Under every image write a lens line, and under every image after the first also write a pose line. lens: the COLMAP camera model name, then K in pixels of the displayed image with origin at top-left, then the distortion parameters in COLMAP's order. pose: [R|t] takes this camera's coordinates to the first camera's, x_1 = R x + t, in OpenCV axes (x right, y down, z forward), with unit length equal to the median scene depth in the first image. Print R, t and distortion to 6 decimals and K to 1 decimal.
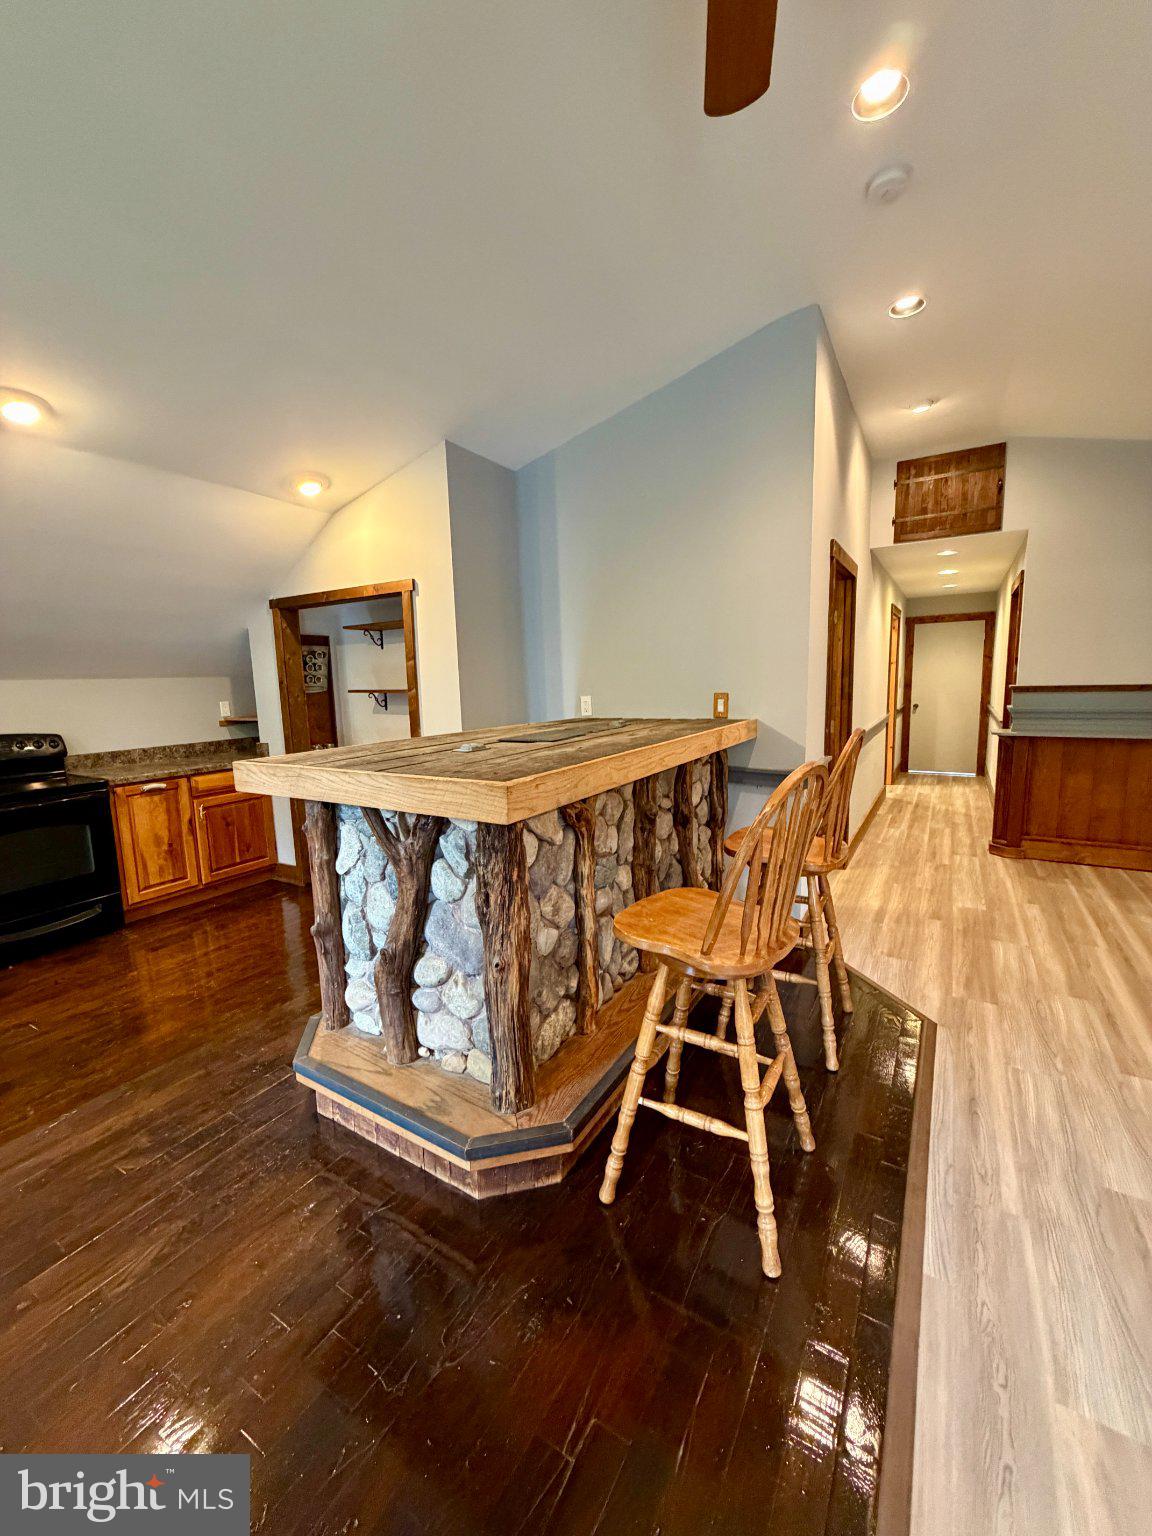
lens RADIAL K [[612.3, 0, 577.8], [0, 612.3, 763.5], [0, 0, 1]] dist [-0.000357, 0.000483]
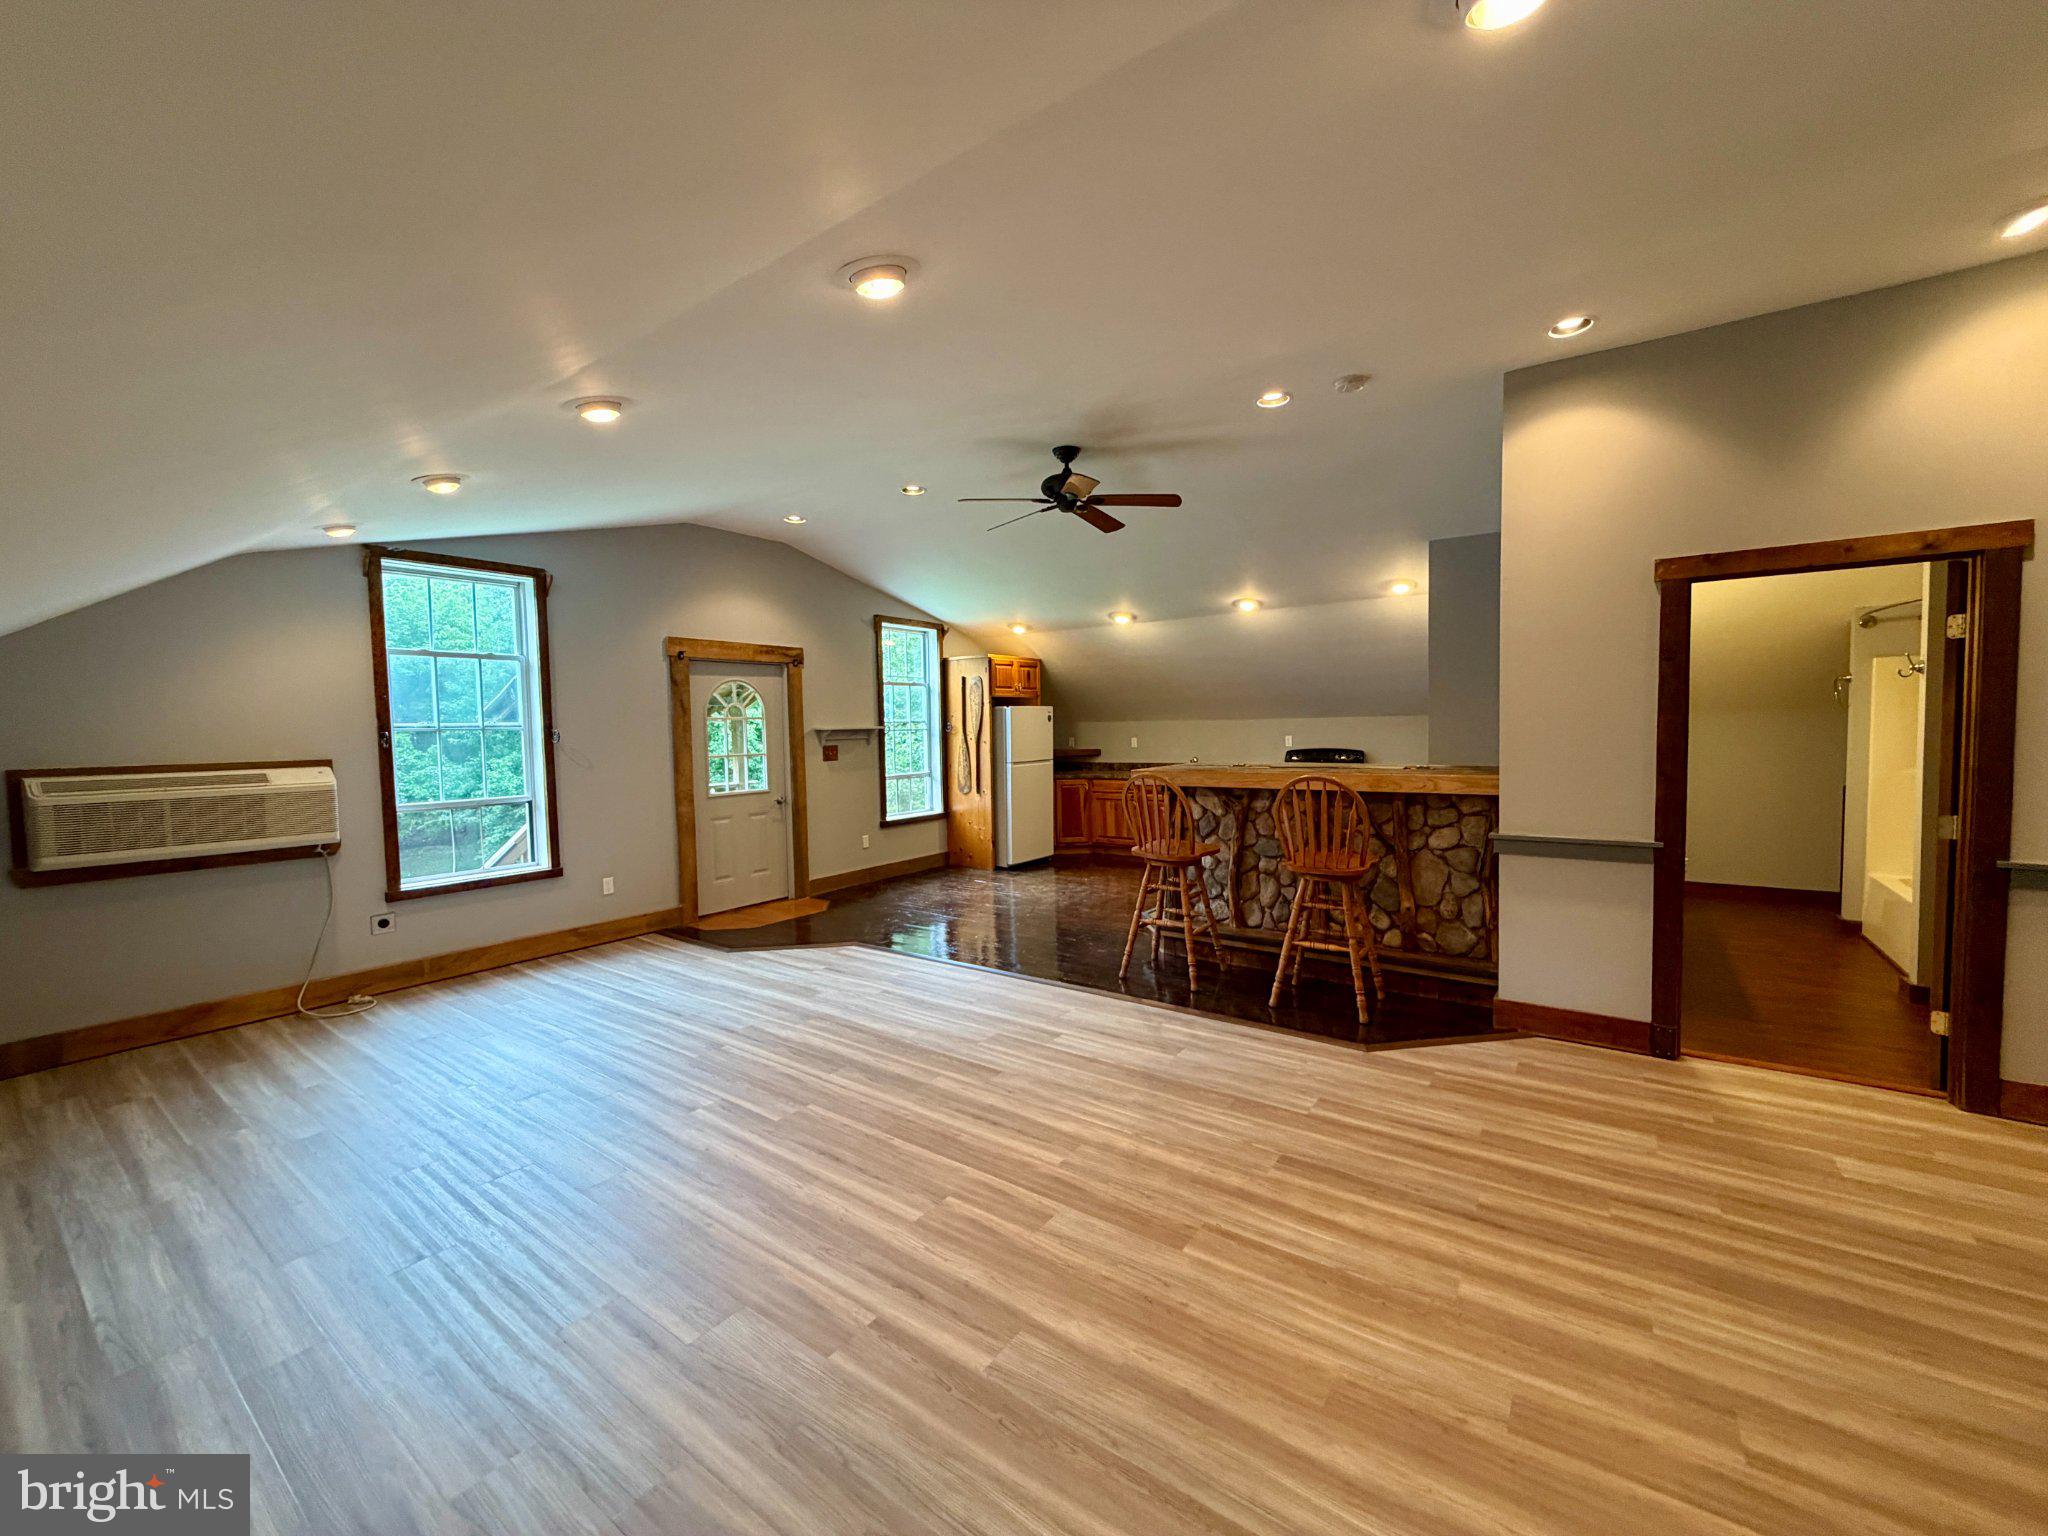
lens RADIAL K [[816.4, 0, 1022.8], [0, 816.4, 762.8], [0, 0, 1]] dist [-0.000357, 0.000483]
pose [[-0.075986, 0.076258, -0.994189, 1.360193], [-0.114153, 0.989850, 0.084650, -0.096444], [0.990553, 0.119922, -0.066510, 0.275524]]
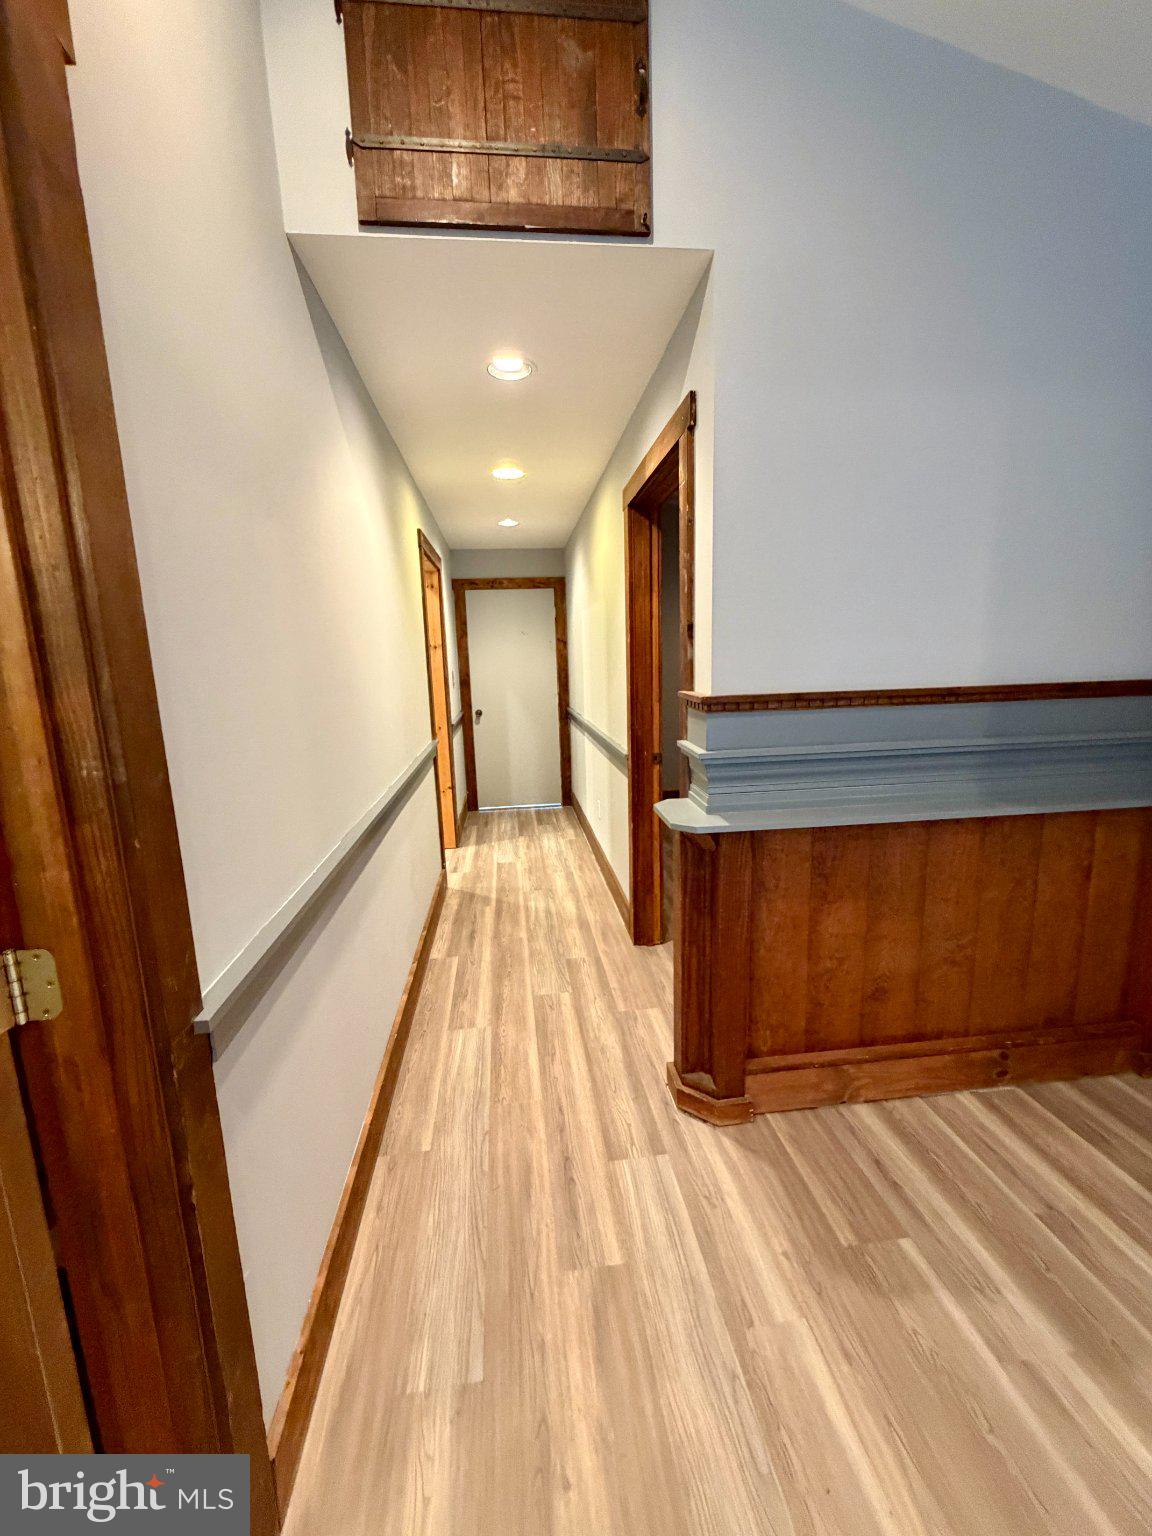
lens RADIAL K [[612.3, 0, 583.8], [0, 612.3, 766.0], [0, 0, 1]] dist [-0.000357, 0.000483]
pose [[0.781970, -0.103663, 0.614636, 0.502676], [0.093273, 0.994431, 0.049053, -0.131566], [-0.616299, 0.018971, 0.787284, 0.903298]]
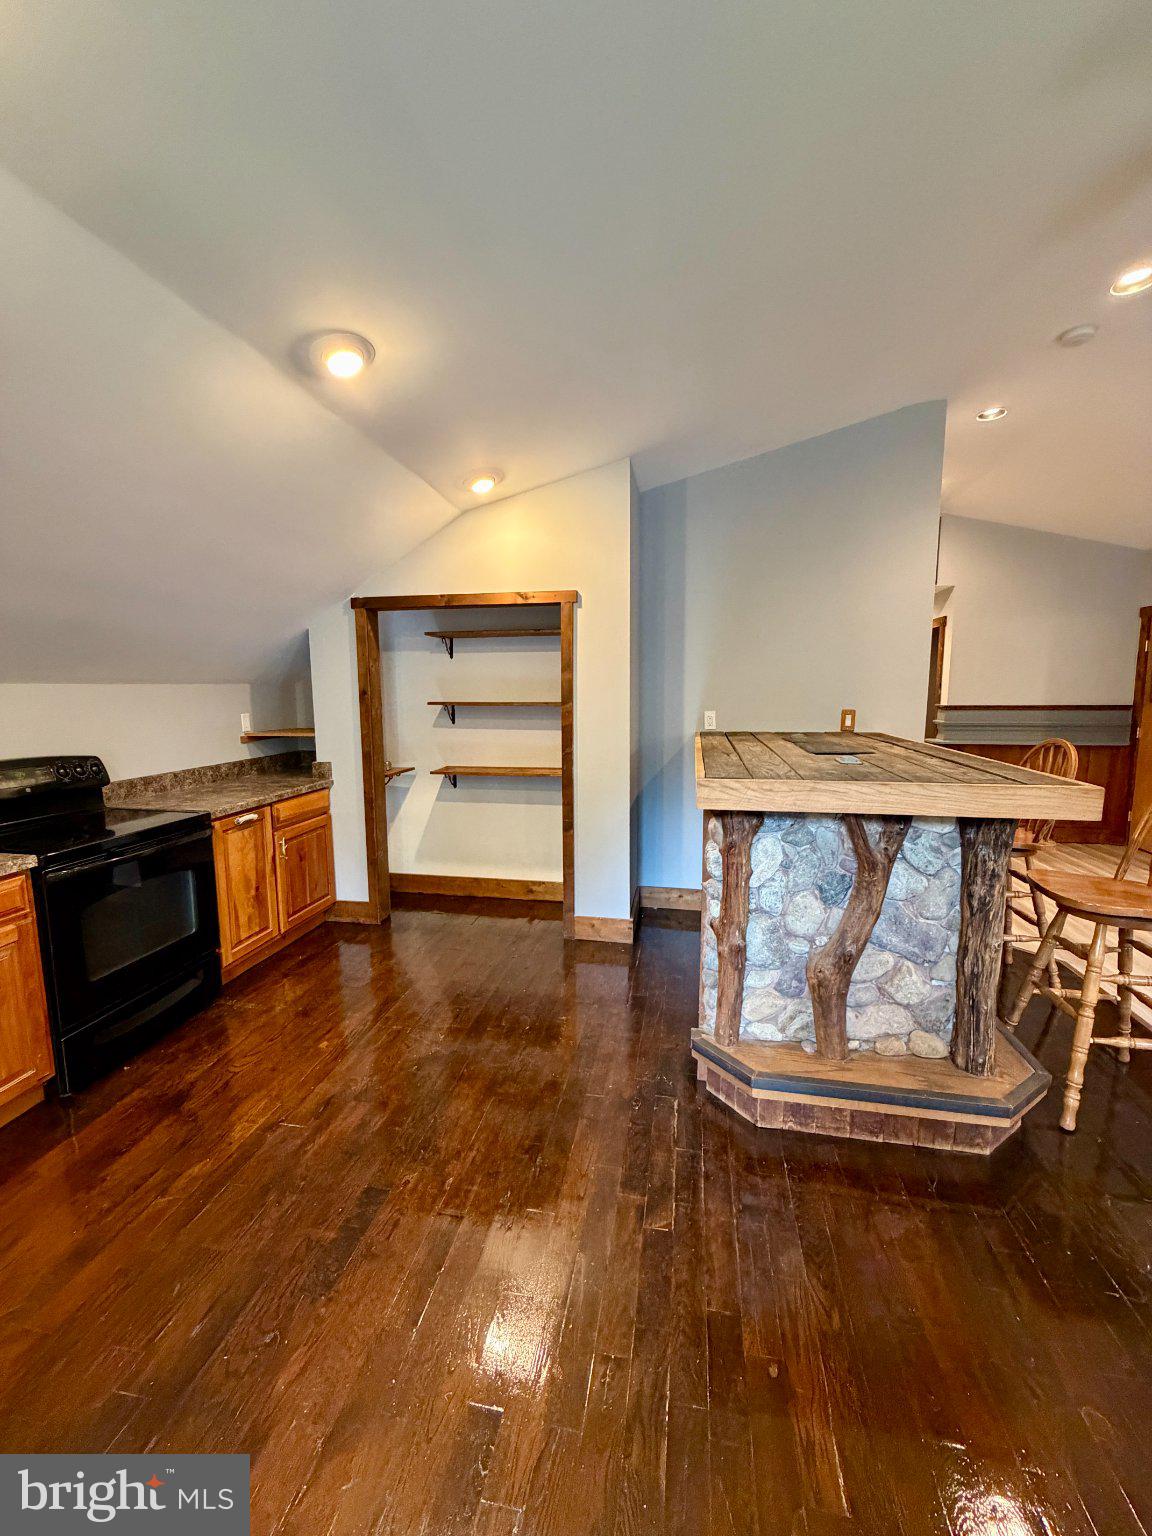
lens RADIAL K [[612.3, 0, 577.0], [0, 612.3, 762.0], [0, 0, 1]] dist [-0.000357, 0.000483]
pose [[0.935505, -0.021808, 0.352640, -0.567804], [0.029366, 0.999439, -0.016096, -0.010719], [-0.352091, 0.025413, 0.935621, 0.082607]]
